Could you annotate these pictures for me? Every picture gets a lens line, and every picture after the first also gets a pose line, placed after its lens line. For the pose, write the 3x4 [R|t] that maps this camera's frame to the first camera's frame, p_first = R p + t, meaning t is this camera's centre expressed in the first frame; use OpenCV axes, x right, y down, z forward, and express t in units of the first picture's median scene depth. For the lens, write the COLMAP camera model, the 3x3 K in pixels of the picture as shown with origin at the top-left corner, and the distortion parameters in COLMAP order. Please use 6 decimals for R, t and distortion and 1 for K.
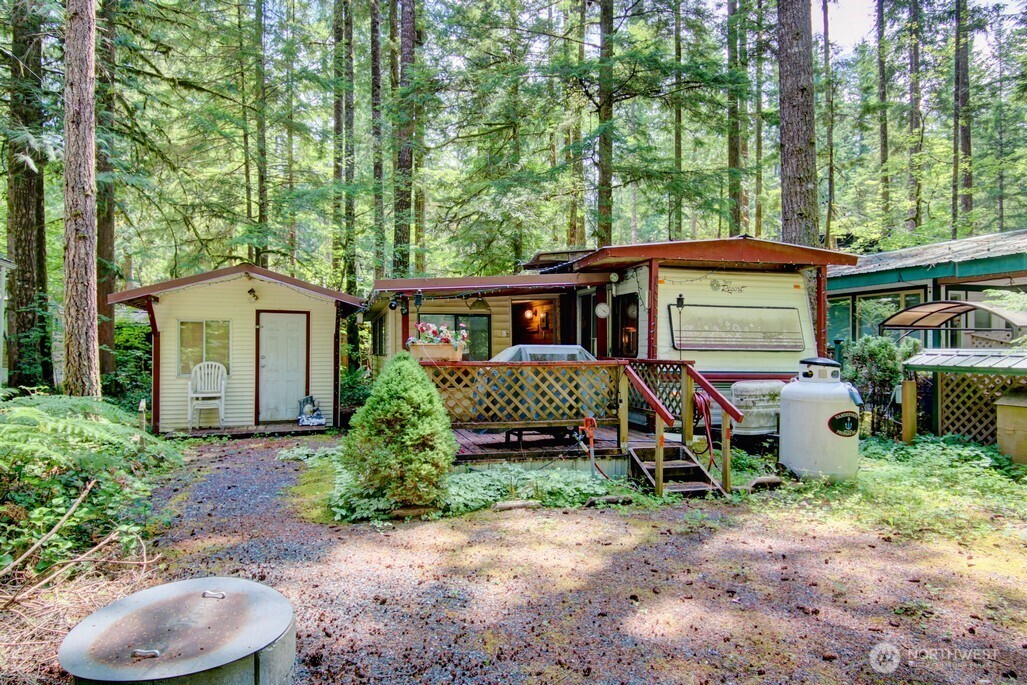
lens RADIAL K [[642.4, 0, 517.0], [0, 642.4, 345.0], [0, 0, 1]] dist [0.024783, -0.044226]
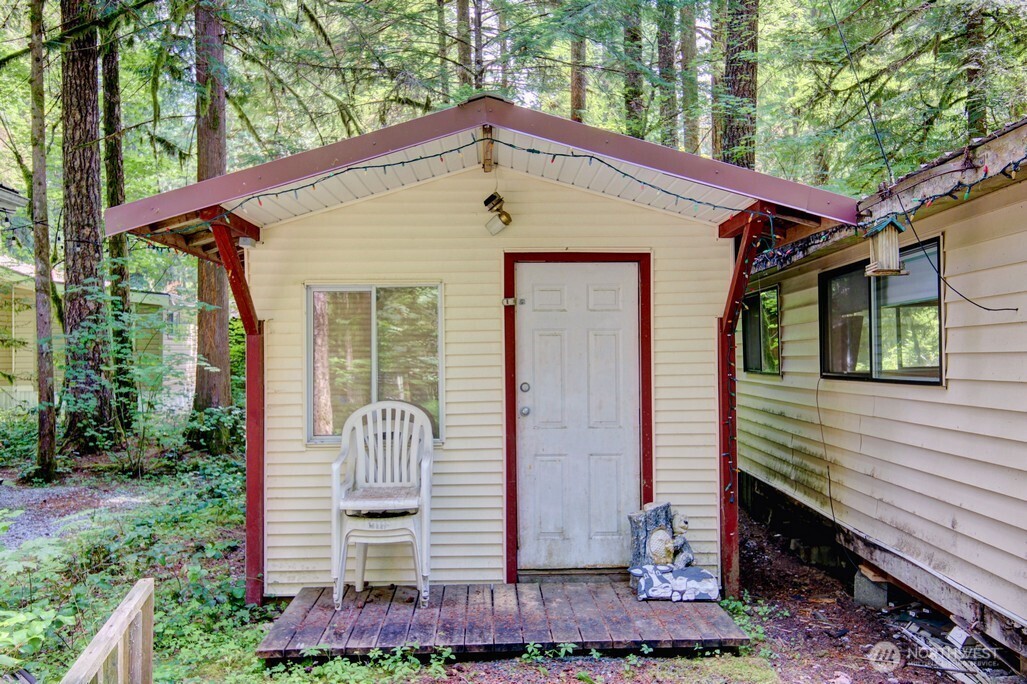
lens RADIAL K [[843.1, 0, 513.5], [0, 843.1, 342.0], [0, 0, 1]] dist [0.032710, -0.003561]
pose [[0.954961, -0.016737, -0.296259, -0.353221], [0.015158, 0.999856, -0.007626, -0.003525], [0.296344, 0.002792, 0.955077, 0.746870]]
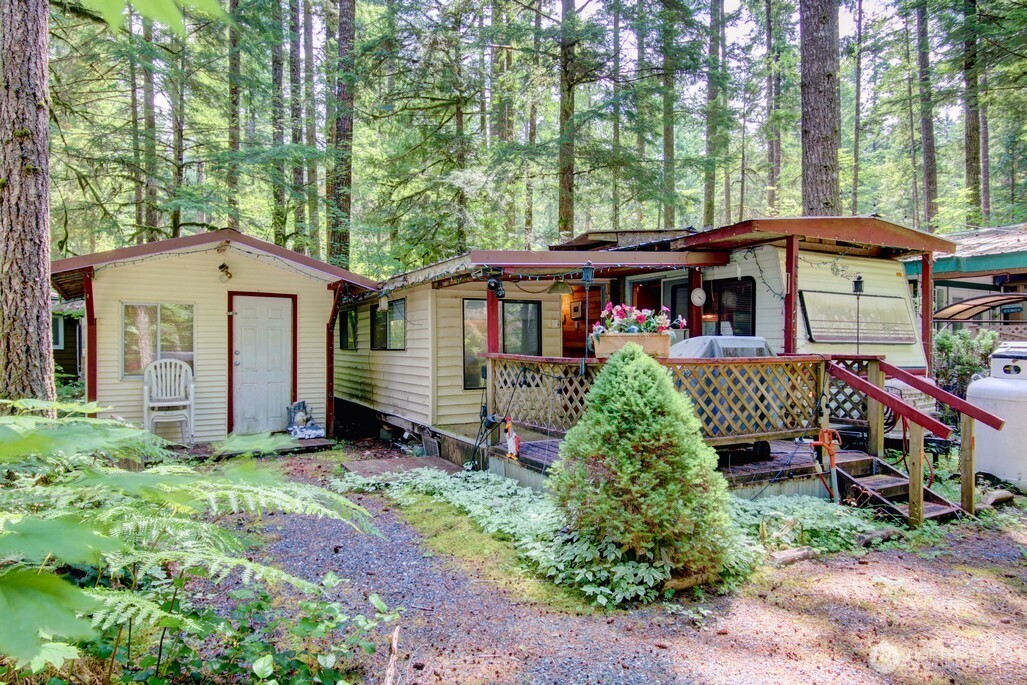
lens RADIAL K [[621.2, 0, 513.5], [0, 621.2, 342.5], [0, 0, 1]] dist [0.006563, -0.019483]
pose [[0.975241, -0.000346, 0.221145, -0.315848], [-0.000864, 0.999985, 0.005375, 0.003222], [-0.221143, -0.005433, 0.975226, 0.261873]]
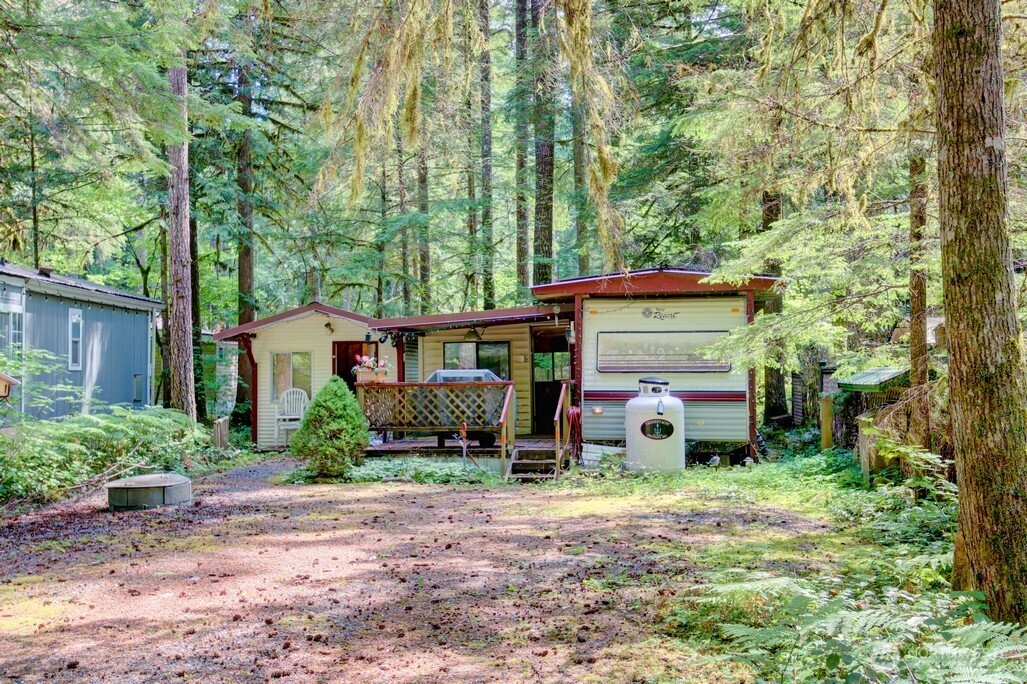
lens RADIAL K [[1078.4, 0, 513.5], [0, 1078.4, 342.0], [0, 0, 1]] dist [0.063866, 0.006075]
pose [[0.917113, -0.025691, -0.397799, 0.833497], [0.015276, 0.999453, -0.029329, 0.007622], [0.398335, 0.020822, 0.917004, -0.783077]]
